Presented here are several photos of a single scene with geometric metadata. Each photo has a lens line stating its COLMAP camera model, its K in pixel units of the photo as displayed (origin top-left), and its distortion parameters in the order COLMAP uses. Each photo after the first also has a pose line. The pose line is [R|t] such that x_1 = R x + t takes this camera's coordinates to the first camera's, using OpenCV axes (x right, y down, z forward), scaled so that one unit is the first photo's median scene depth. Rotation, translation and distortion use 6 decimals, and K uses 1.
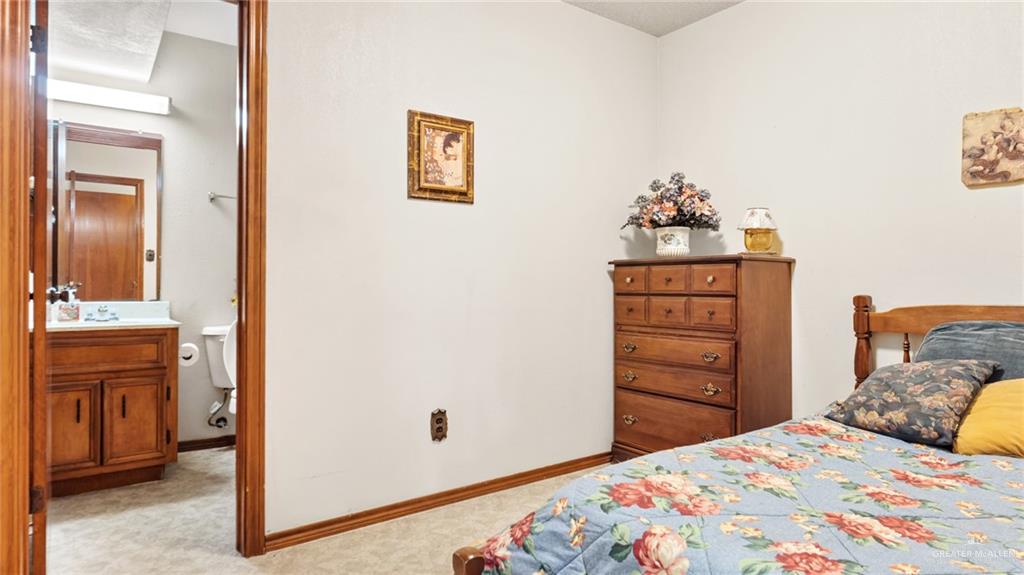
lens RADIAL K [[575.8, 0, 507.5], [0, 575.8, 289.6], [0, 0, 1]] dist [-0.001509, -0.000454]
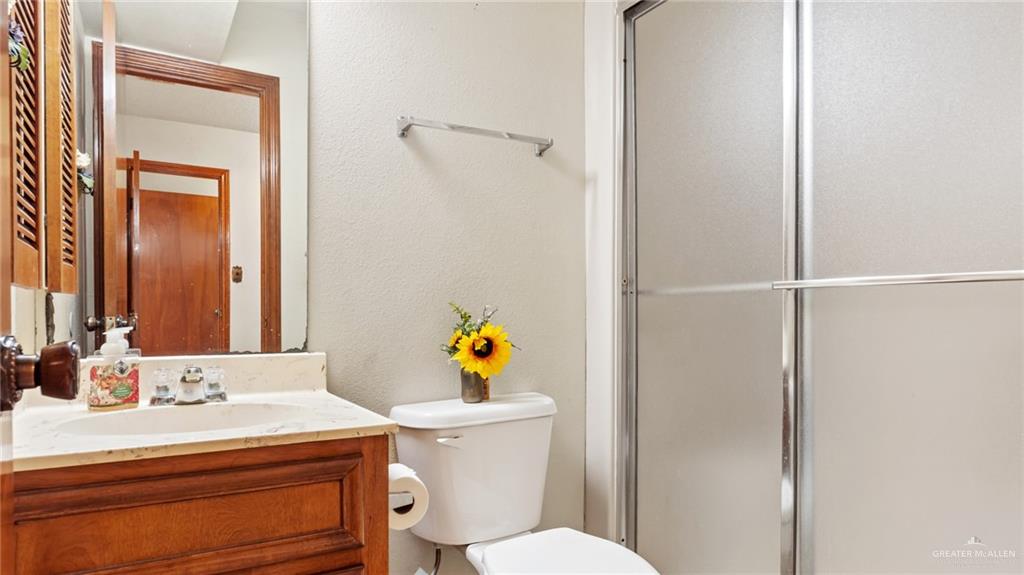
lens RADIAL K [[575.8, 0, 500.3], [0, 575.8, 326.9], [0, 0, 1]] dist [-0.001509, -0.000454]
pose [[0.995464, -0.001345, -0.095134, -0.433960], [0.002972, 0.999852, 0.016963, -0.007606], [0.095097, -0.017169, 0.995320, 0.597149]]
